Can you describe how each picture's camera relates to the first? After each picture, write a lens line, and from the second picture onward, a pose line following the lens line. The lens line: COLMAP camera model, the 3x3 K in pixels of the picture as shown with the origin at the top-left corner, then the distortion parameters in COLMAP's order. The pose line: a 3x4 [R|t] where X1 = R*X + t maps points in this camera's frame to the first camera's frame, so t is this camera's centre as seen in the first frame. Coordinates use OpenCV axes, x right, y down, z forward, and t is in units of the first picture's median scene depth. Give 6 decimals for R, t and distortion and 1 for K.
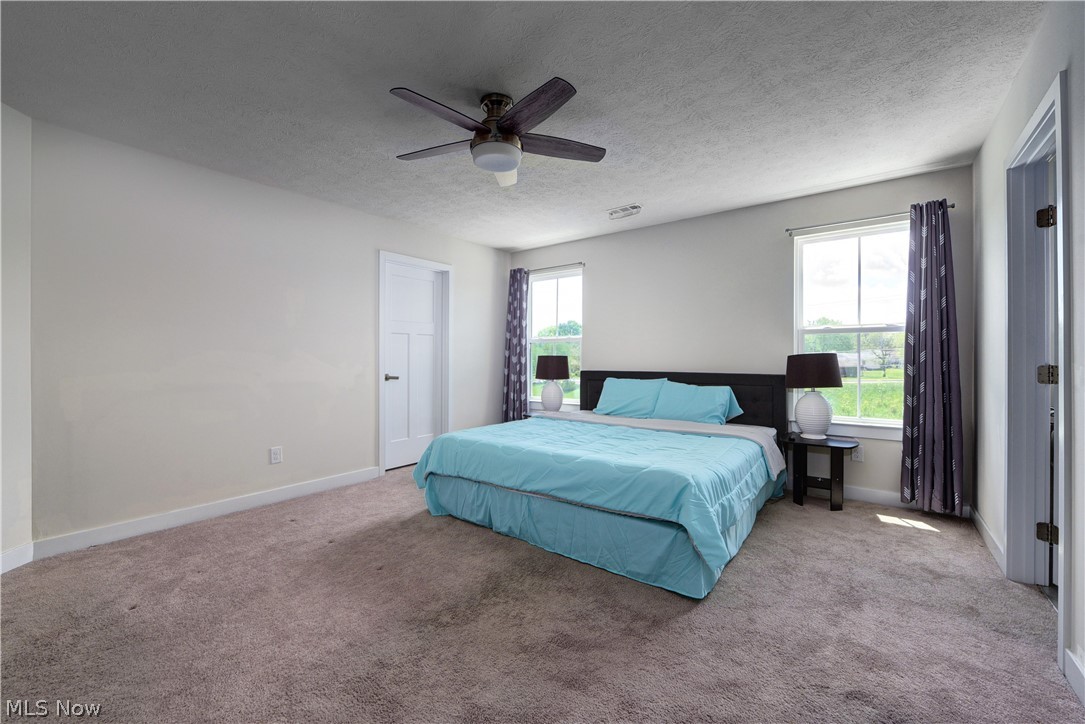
lens RADIAL K [[434.2, 0, 540.8], [0, 434.2, 359.1], [0, 0, 1]] dist [-0.008109, -0.001727]
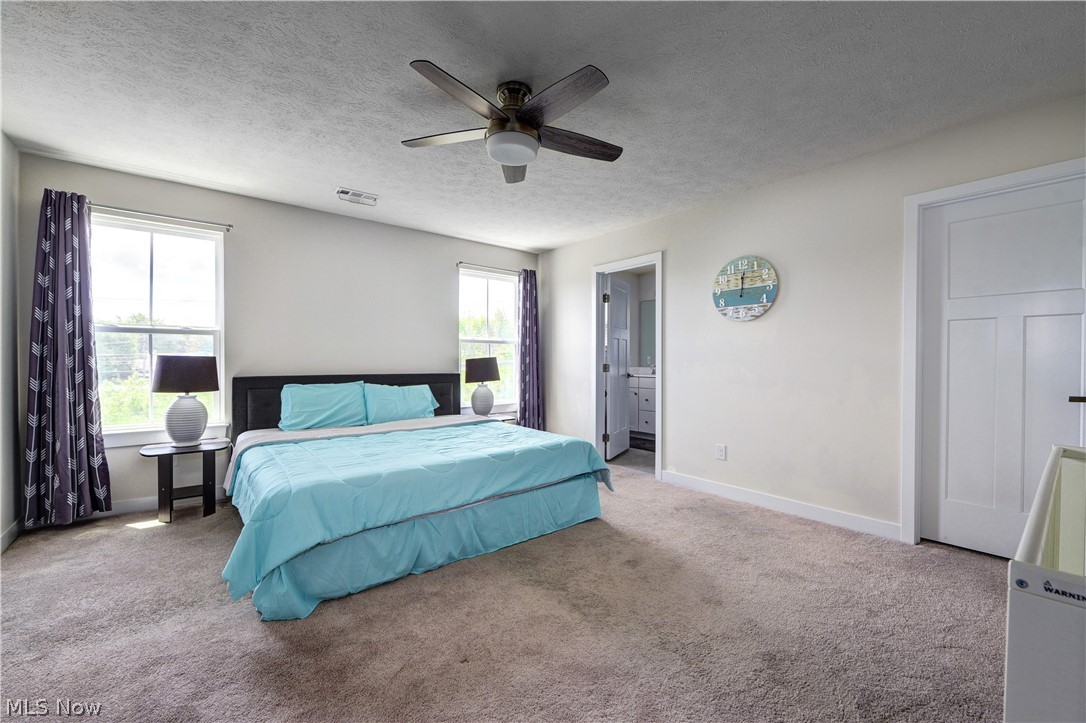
lens RADIAL K [[434.6, 0, 540.9], [0, 434.6, 365.3], [0, 0, 1]] dist [-0.008109, -0.001727]
pose [[0.235676, -0.009822, 0.971782, -0.763622], [-0.000404, 0.999948, 0.010205, -0.000775], [-0.971832, -0.002798, 0.235660, 0.536034]]
